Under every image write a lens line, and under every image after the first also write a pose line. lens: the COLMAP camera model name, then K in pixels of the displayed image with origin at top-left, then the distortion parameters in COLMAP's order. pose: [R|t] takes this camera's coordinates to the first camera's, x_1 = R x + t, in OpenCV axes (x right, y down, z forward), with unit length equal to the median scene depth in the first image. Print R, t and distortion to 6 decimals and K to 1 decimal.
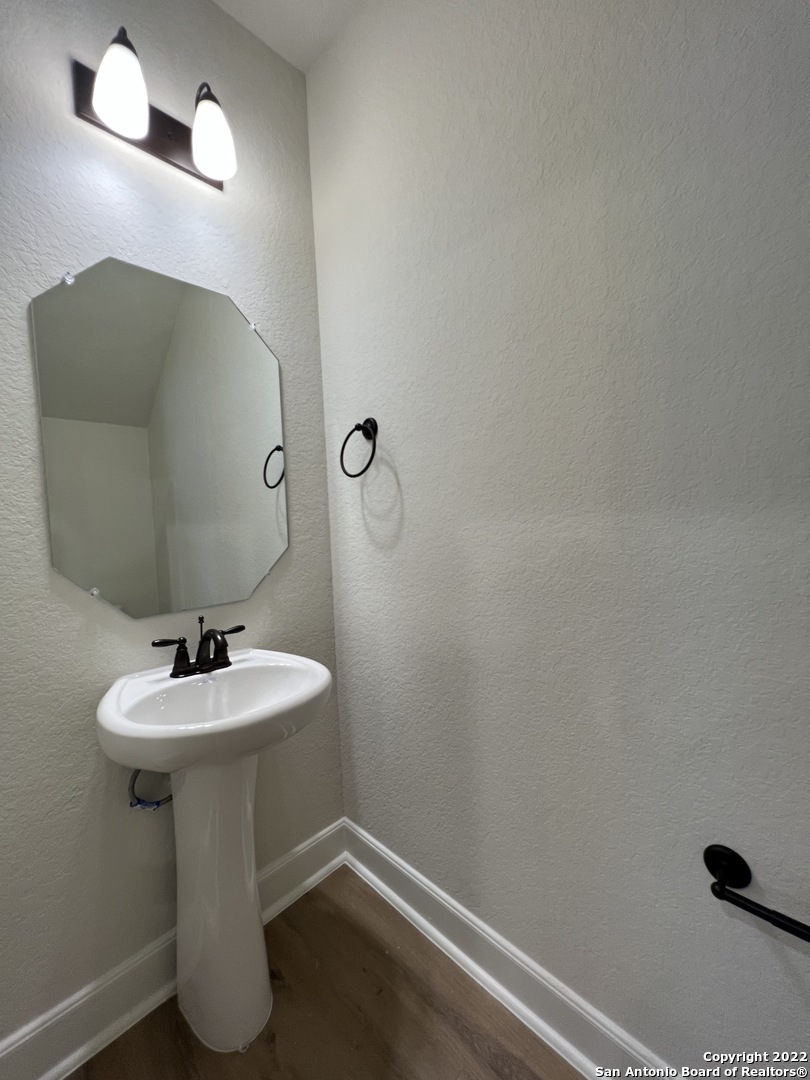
lens RADIAL K [[429.9, 0, 406.6], [0, 429.9, 534.5], [0, 0, 1]] dist [0.001819, -0.000207]
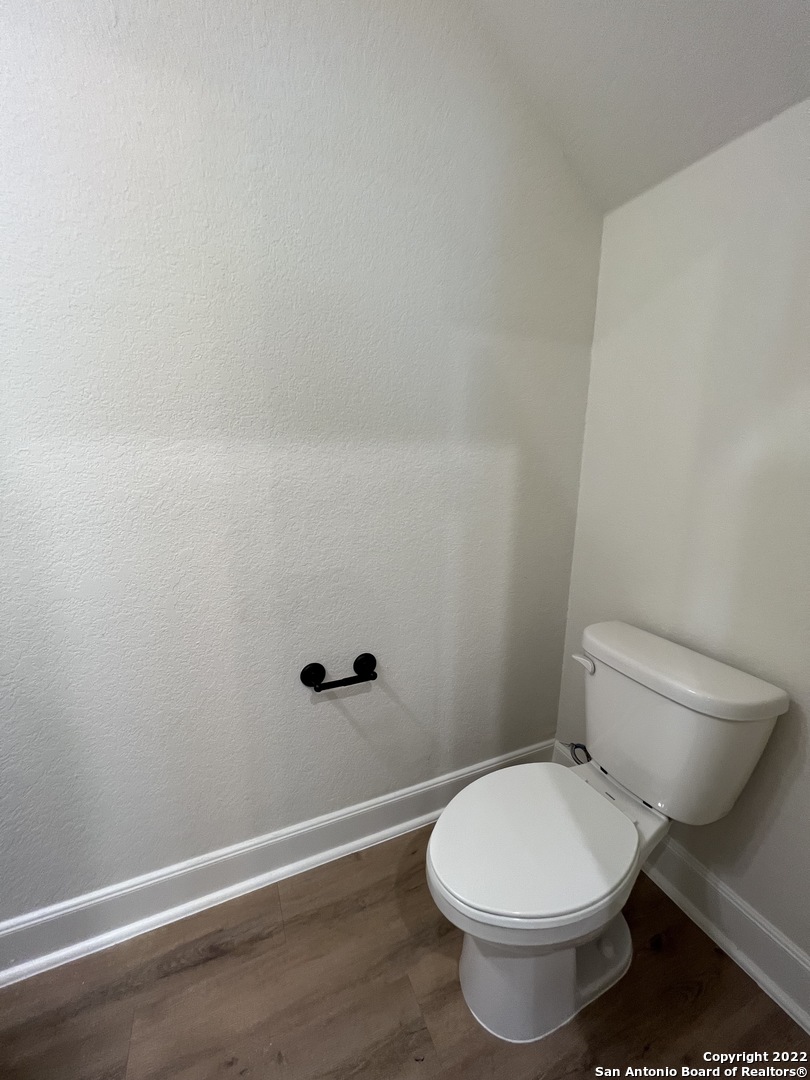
lens RADIAL K [[429.9, 0, 406.6], [0, 429.9, 534.5], [0, 0, 1]] dist [0.001819, -0.000207]
pose [[0.347408, -0.154416, 0.924913, -0.417475], [0.012443, 0.987020, 0.160112, 0.023987], [-0.937632, -0.044116, 0.344820, 0.140678]]
